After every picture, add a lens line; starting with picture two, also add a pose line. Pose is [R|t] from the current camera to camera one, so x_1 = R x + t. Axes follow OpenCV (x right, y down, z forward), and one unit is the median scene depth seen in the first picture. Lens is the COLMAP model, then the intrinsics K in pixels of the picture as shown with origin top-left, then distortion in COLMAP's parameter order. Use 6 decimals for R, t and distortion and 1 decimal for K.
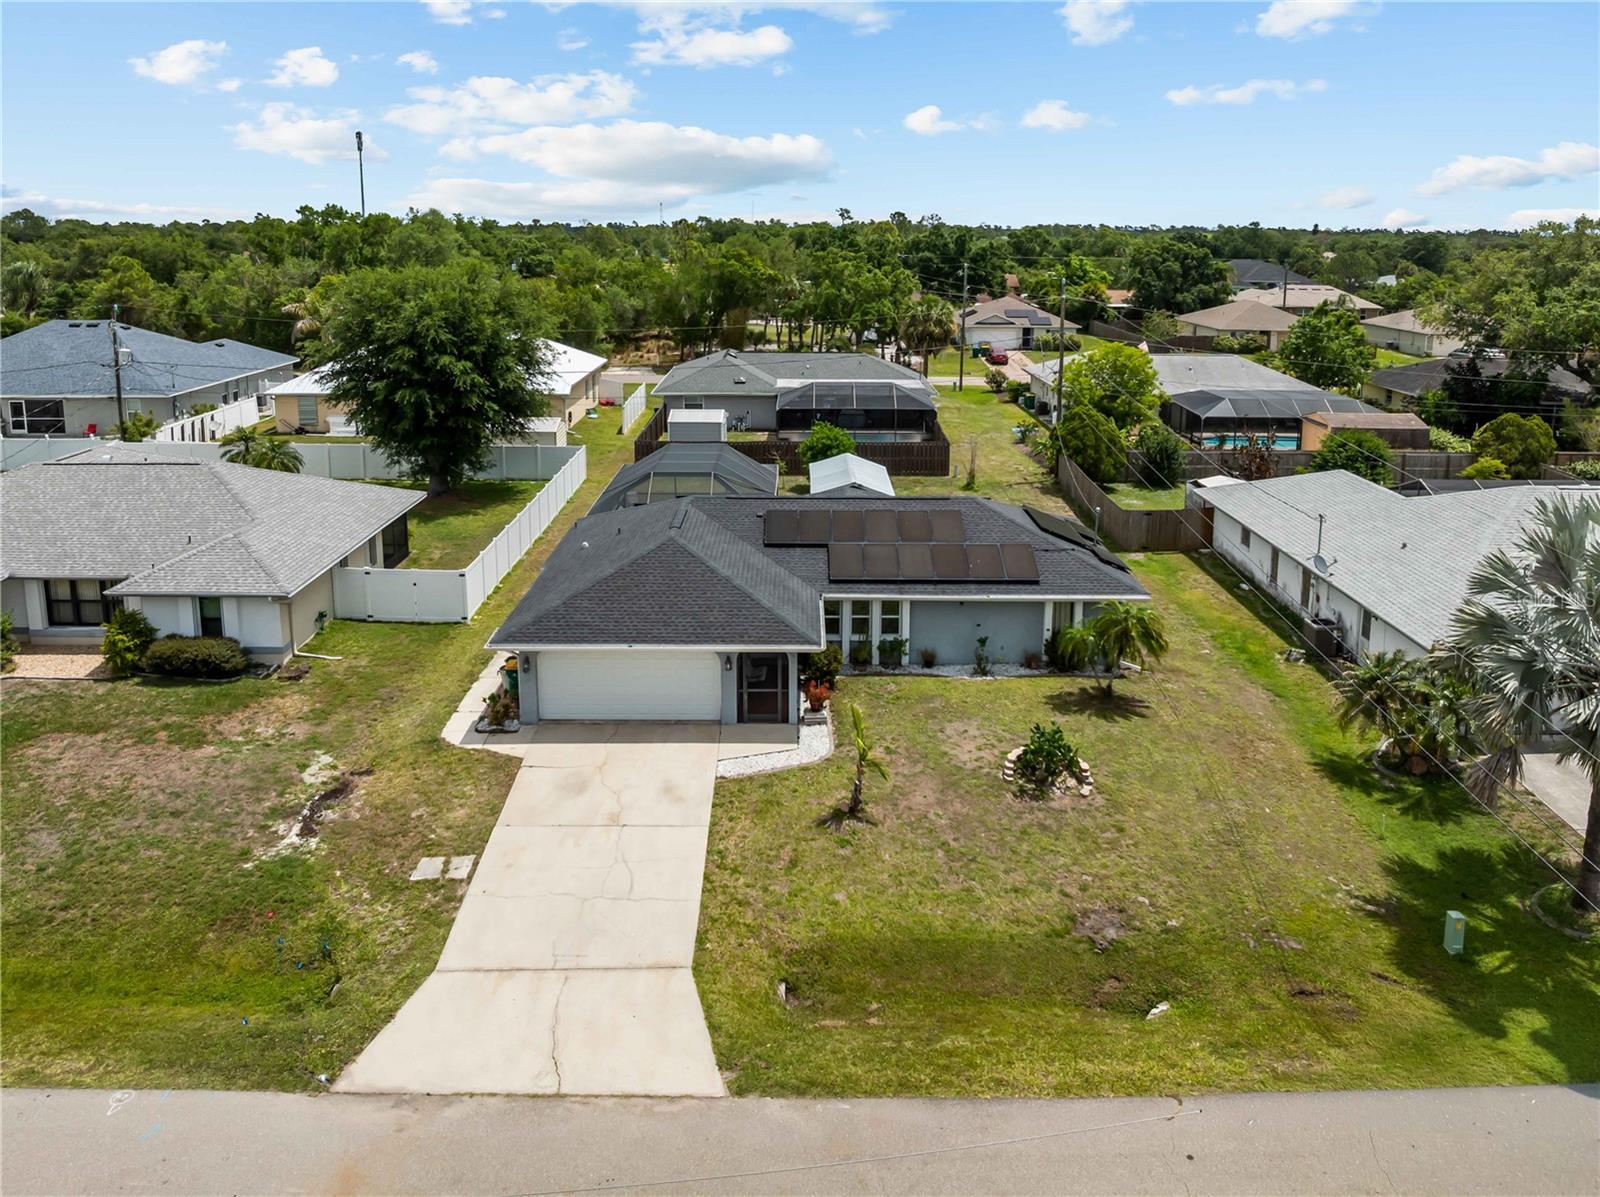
lens RADIAL K [[1171.8, 0, 799.3], [0, 1171.8, 453.3], [0, 0, 1]] dist [-0.035422, -0.000350]
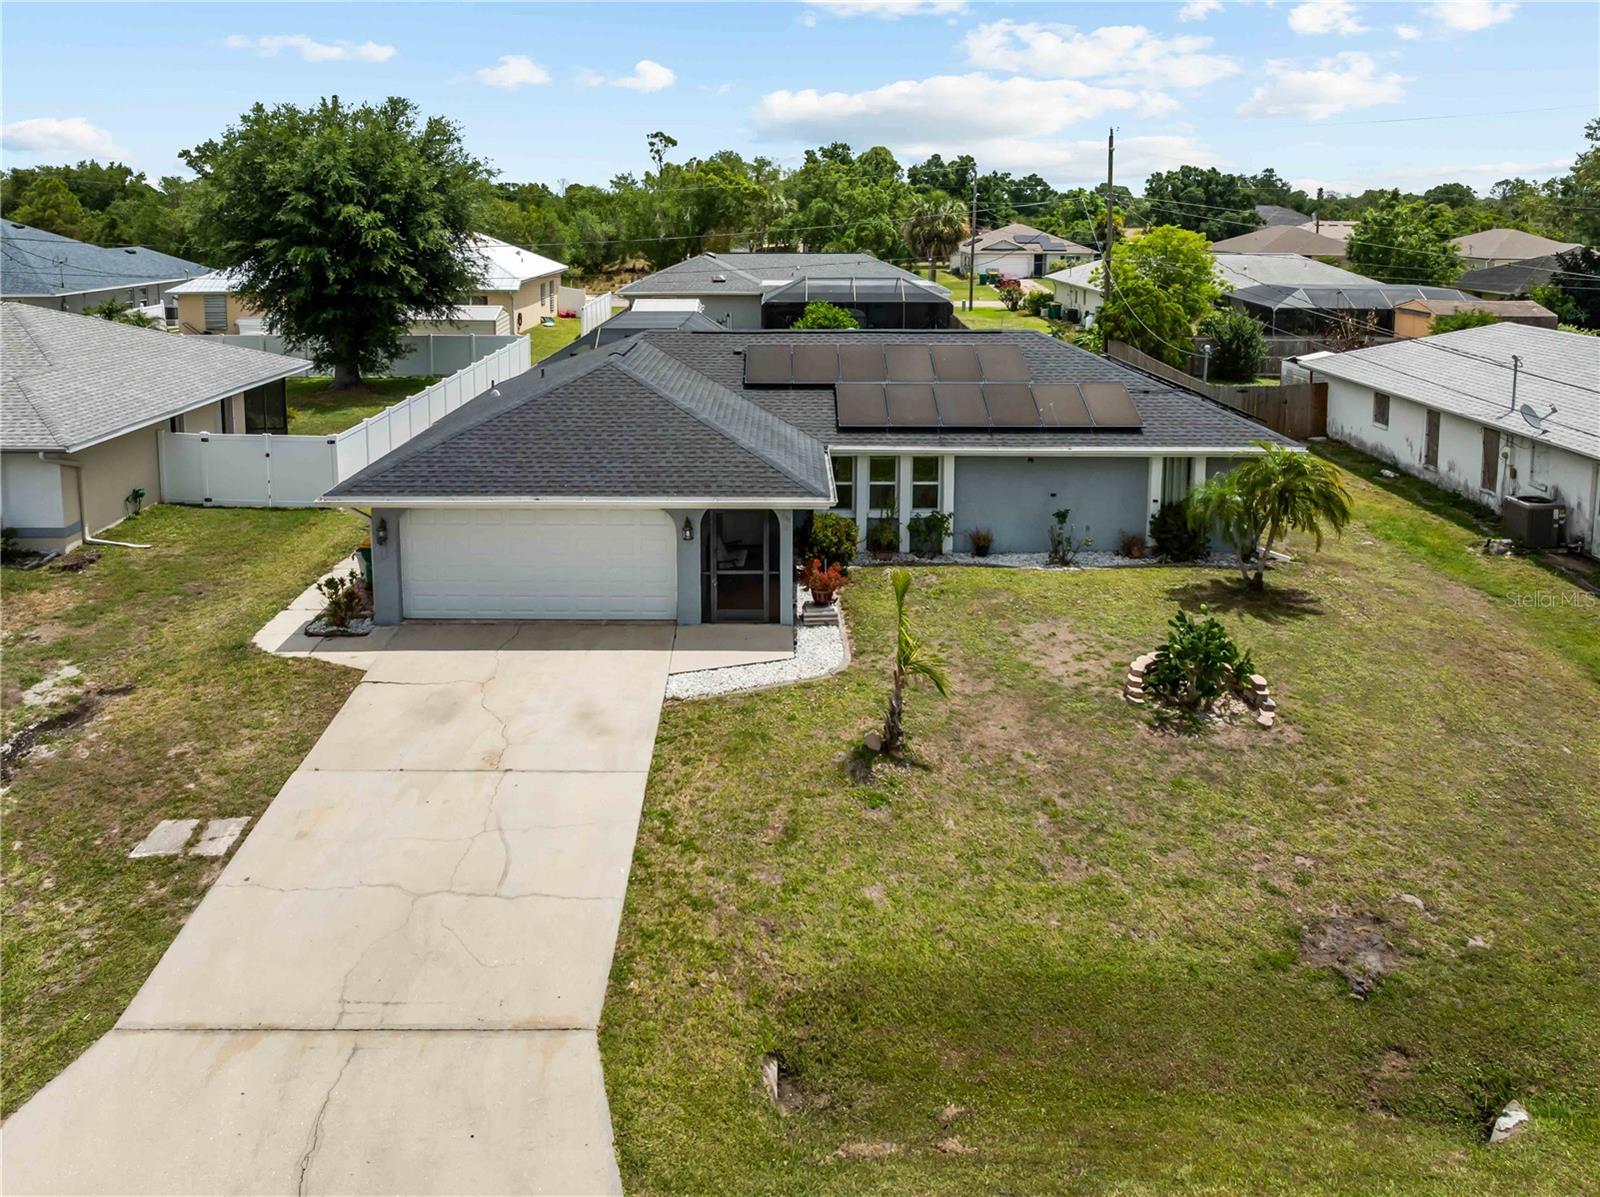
lens RADIAL K [[1194.8, 0, 755.8], [0, 1194.8, 359.0], [0, 0, 1]] dist [-0.034305, 0.001546]
pose [[0.999668, -0.004703, -0.025351, -0.005149], [0.003082, 0.997969, -0.063623, 0.128415], [0.025599, 0.063524, 0.997652, 0.331852]]
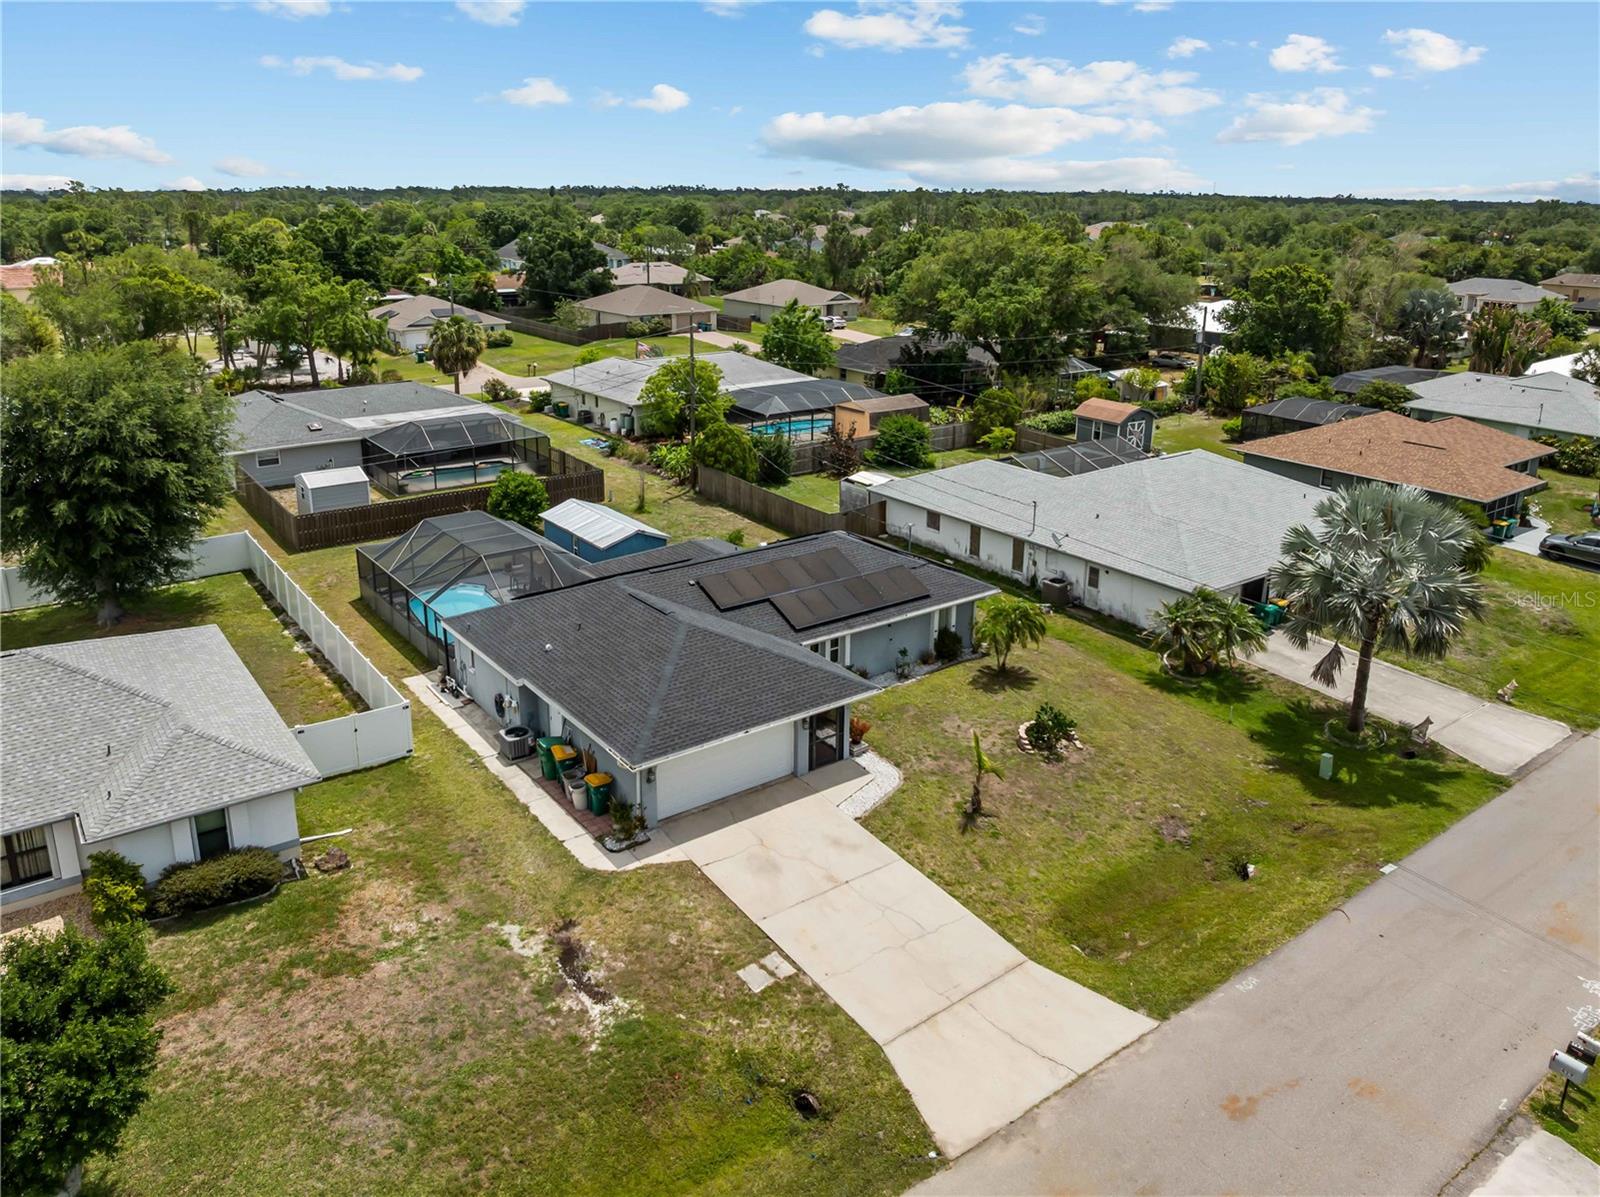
lens RADIAL K [[1160.7, 0, 772.5], [0, 1160.7, 517.4], [0, 0, 1]] dist [-0.039593, -0.001059]
pose [[0.813030, -0.161552, 0.559360, -0.692395], [0.110492, 0.986086, 0.124198, -0.162639], [-0.571642, -0.039172, 0.819568, 0.106174]]
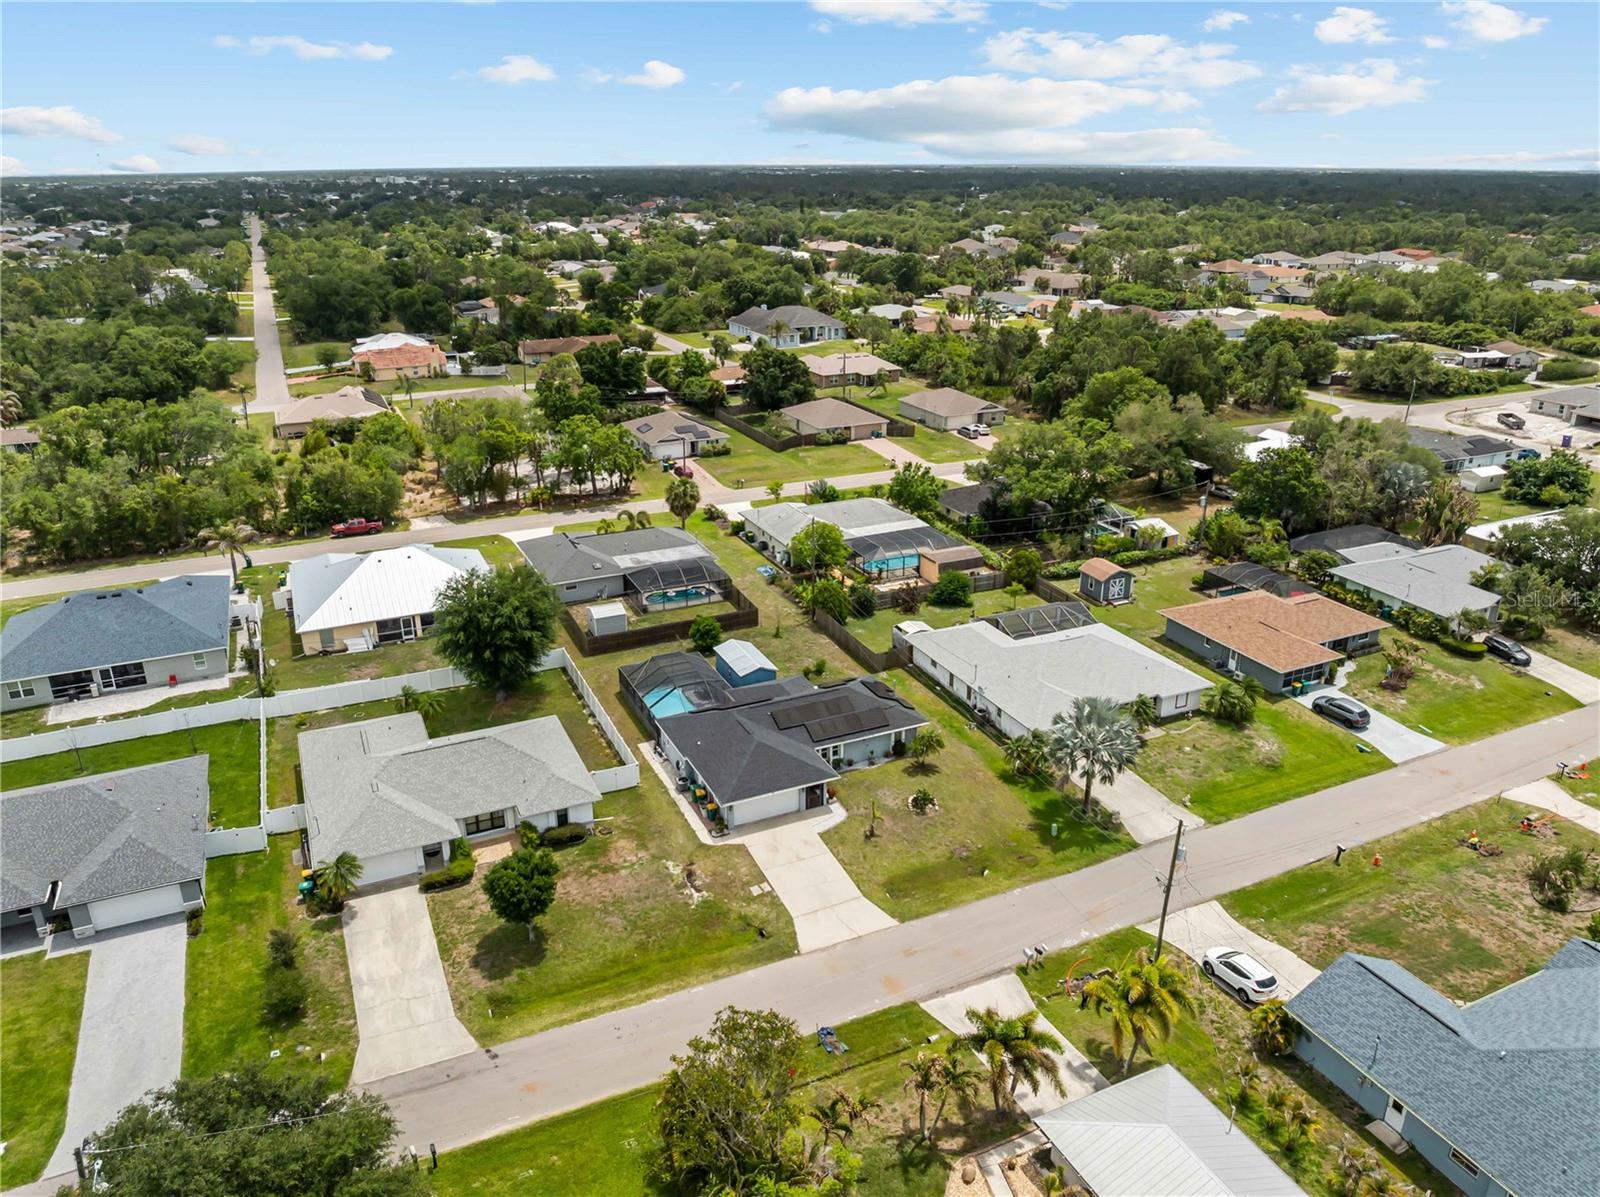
lens RADIAL K [[1127.4, 0, 800.0], [0, 1127.4, 598.5], [0, 0, 1]] dist [-0.038984, -0.000297]
pose [[0.909223, -0.158904, 0.384791, -0.977178], [0.086060, 0.976065, 0.199727, -0.746251], [-0.407318, -0.148481, 0.901135, -1.207609]]
